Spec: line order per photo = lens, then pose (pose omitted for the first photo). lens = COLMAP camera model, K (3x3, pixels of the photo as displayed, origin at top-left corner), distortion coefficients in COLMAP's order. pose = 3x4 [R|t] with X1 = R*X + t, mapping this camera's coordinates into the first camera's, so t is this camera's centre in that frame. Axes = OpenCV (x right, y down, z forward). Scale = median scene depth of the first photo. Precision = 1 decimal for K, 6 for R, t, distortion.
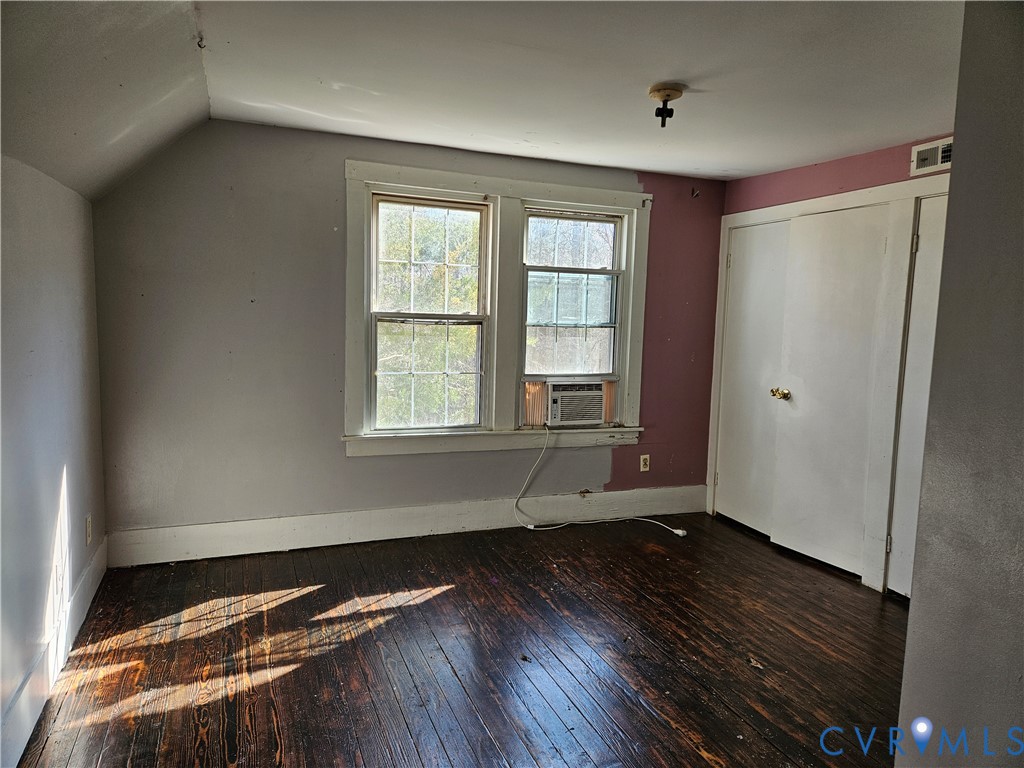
lens RADIAL K [[680.4, 0, 507.8], [0, 680.4, 391.6], [0, 0, 1]] dist [0.071321, -0.052175]
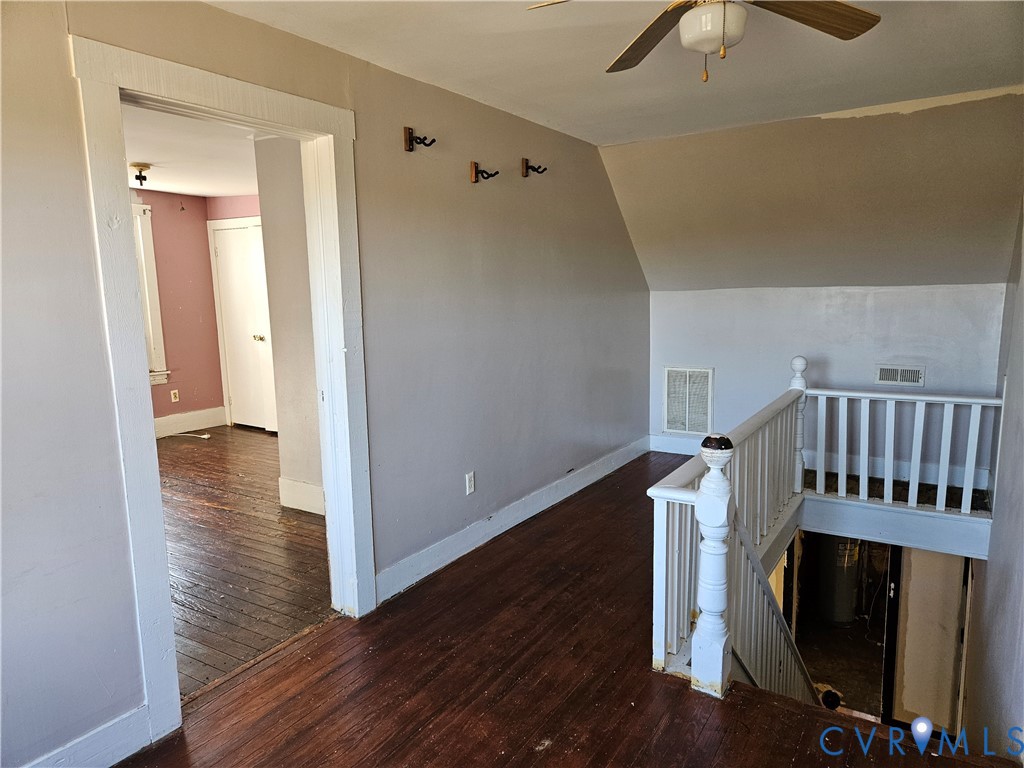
lens RADIAL K [[680.4, 0, 507.8], [0, 680.4, 391.6], [0, 0, 1]] dist [0.071321, -0.052175]
pose [[0.809800, -0.129972, 0.572128, -0.060788], [0.105380, 0.991517, 0.076088, 0.063542], [-0.577164, -0.001325, 0.816627, -0.601003]]
